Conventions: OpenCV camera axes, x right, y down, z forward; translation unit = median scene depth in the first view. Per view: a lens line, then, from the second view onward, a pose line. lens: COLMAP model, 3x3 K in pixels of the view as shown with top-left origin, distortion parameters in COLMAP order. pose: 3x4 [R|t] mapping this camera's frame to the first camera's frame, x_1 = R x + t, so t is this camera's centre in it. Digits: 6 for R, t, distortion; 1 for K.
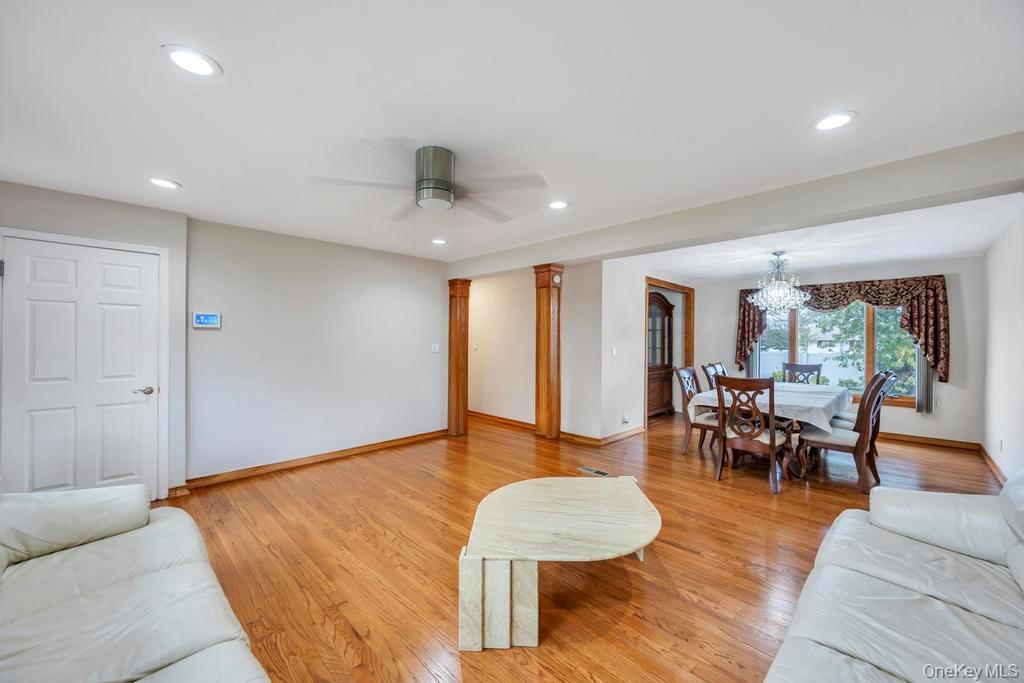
lens RADIAL K [[389.9, 0, 513.3], [0, 389.9, 346.3], [0, 0, 1]] dist [-0.000413, -0.000229]
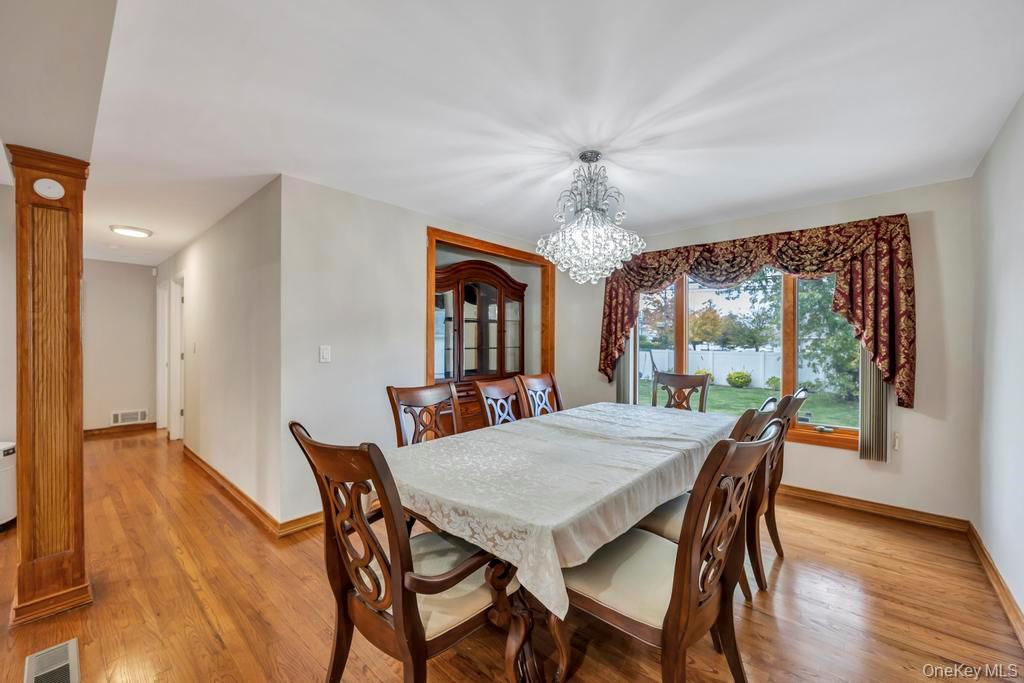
lens RADIAL K [[394.3, 0, 512.9], [0, 394.3, 348.0], [0, 0, 1]] dist [0.000520, 0.000239]
pose [[0.998681, -0.003880, 0.051192, 0.509680], [0.003628, 0.999981, 0.005020, 0.001912], [-0.051211, -0.004828, 0.998676, 0.460399]]
